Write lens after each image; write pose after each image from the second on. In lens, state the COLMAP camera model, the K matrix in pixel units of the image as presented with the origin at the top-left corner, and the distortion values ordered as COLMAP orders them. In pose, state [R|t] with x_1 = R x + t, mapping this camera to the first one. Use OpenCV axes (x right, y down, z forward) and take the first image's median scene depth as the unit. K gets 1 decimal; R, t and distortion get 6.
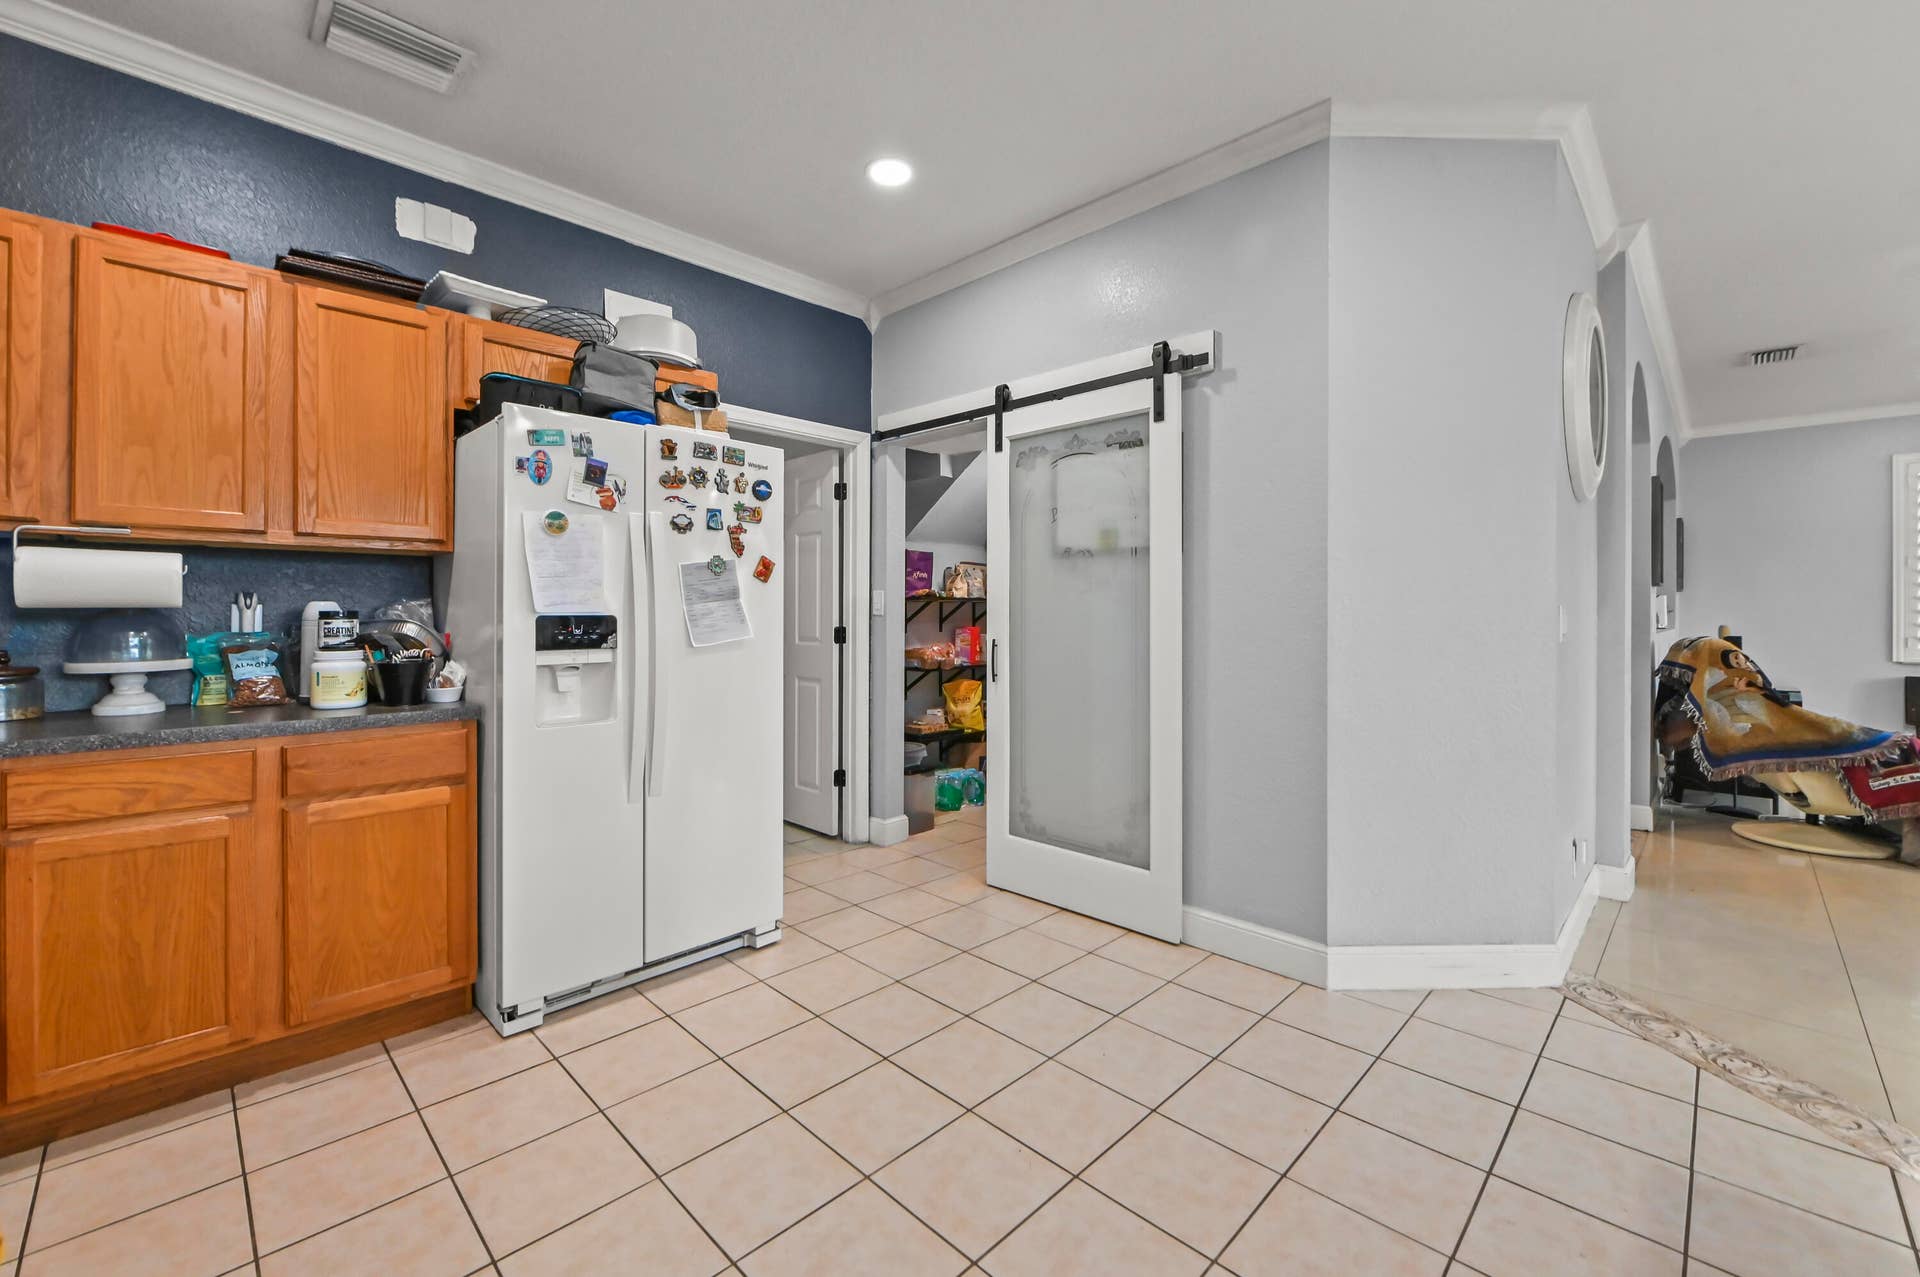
lens RADIAL K [[775.6, 0, 970.6], [0, 775.6, 610.7], [0, 0, 1]] dist [-0.009932, -0.000477]
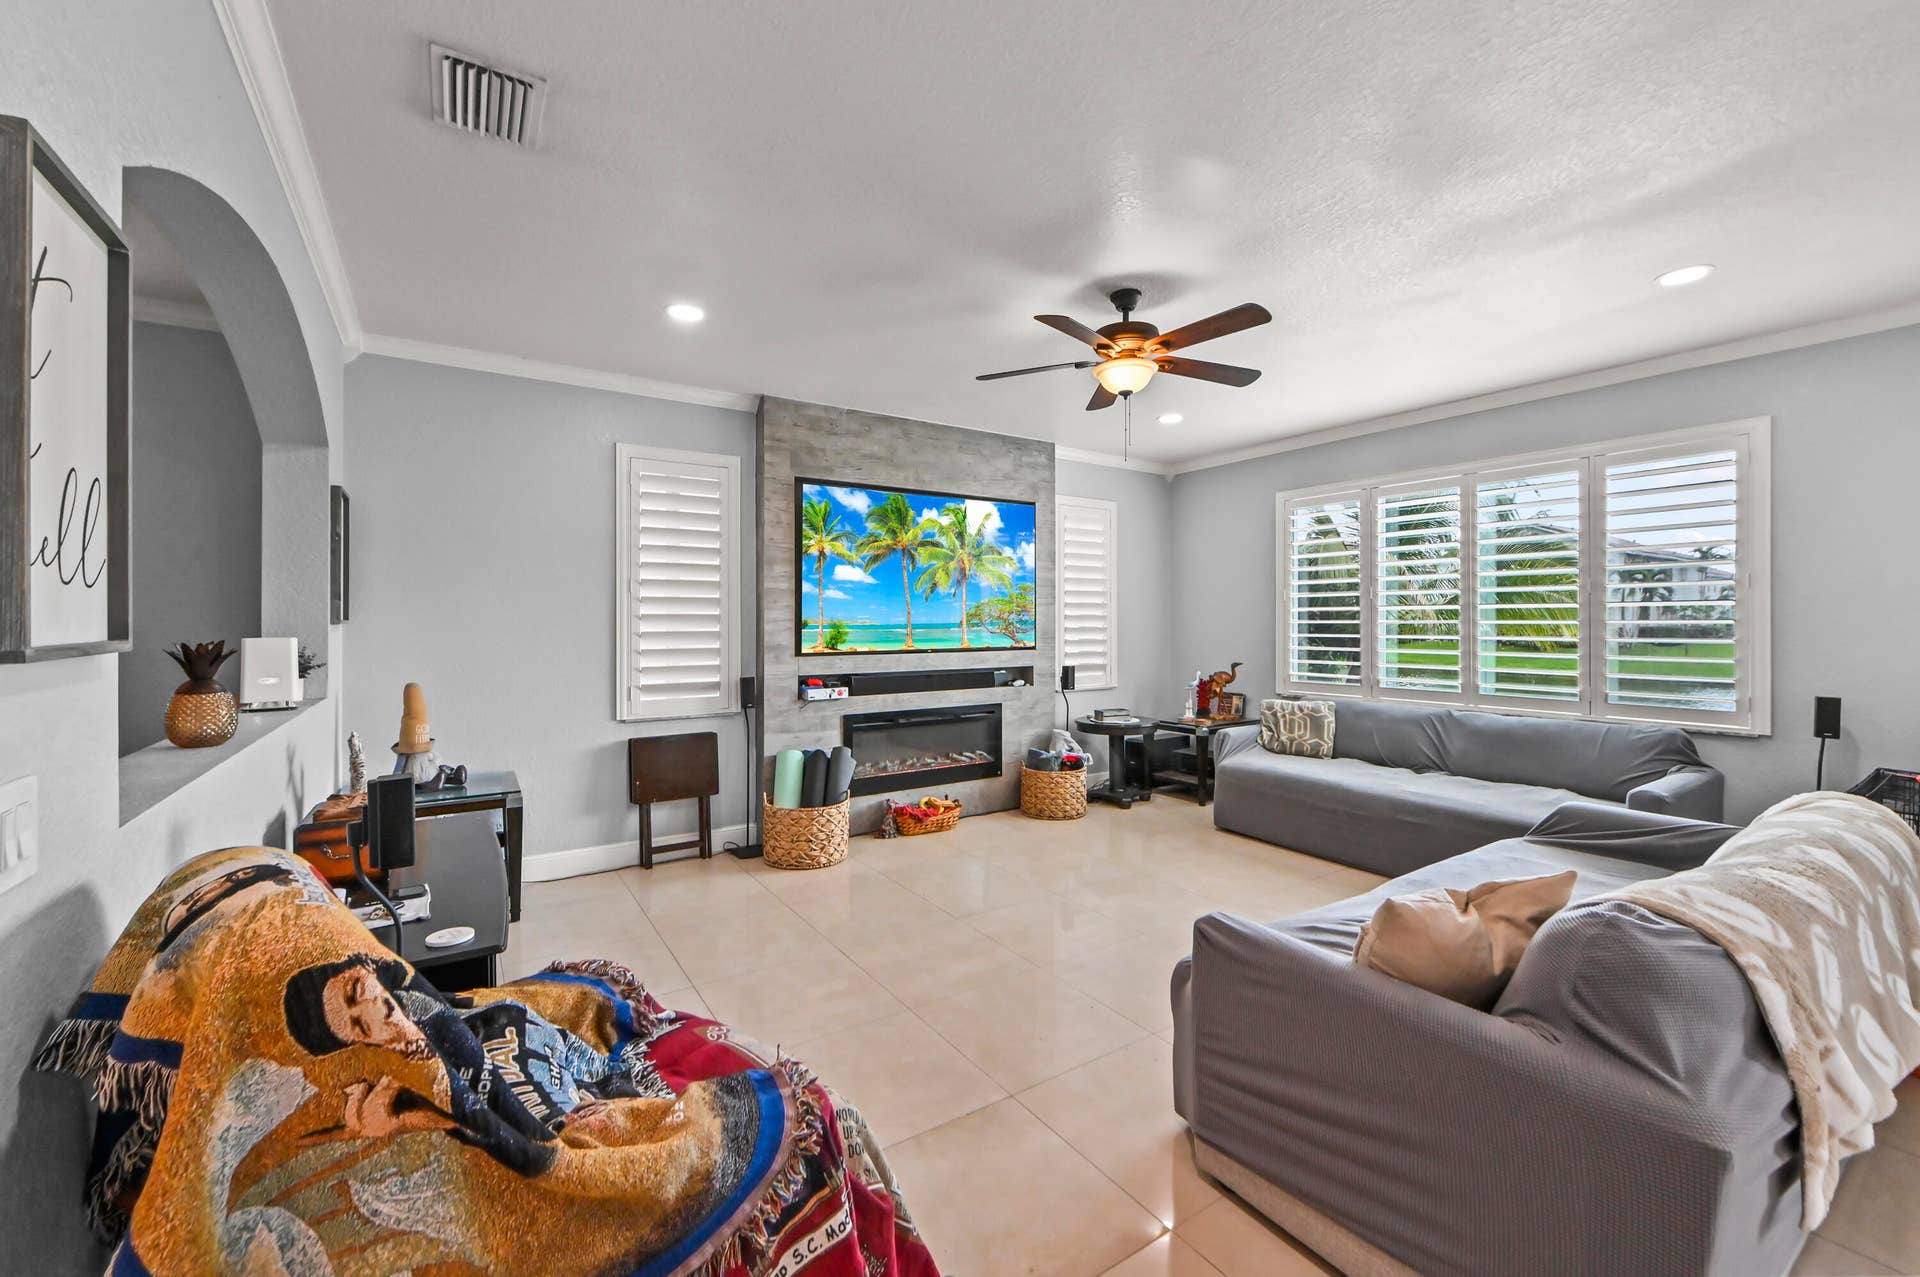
lens RADIAL K [[775.6, 0, 960.0], [0, 775.6, 624.9], [0, 0, 1]] dist [-0.009932, -0.000477]
pose [[0.206658, -0.006930, 0.978389, 0.805100], [-0.001356, 0.999972, 0.007369, -0.048541], [-0.978412, -0.002850, 0.206643, 0.770084]]
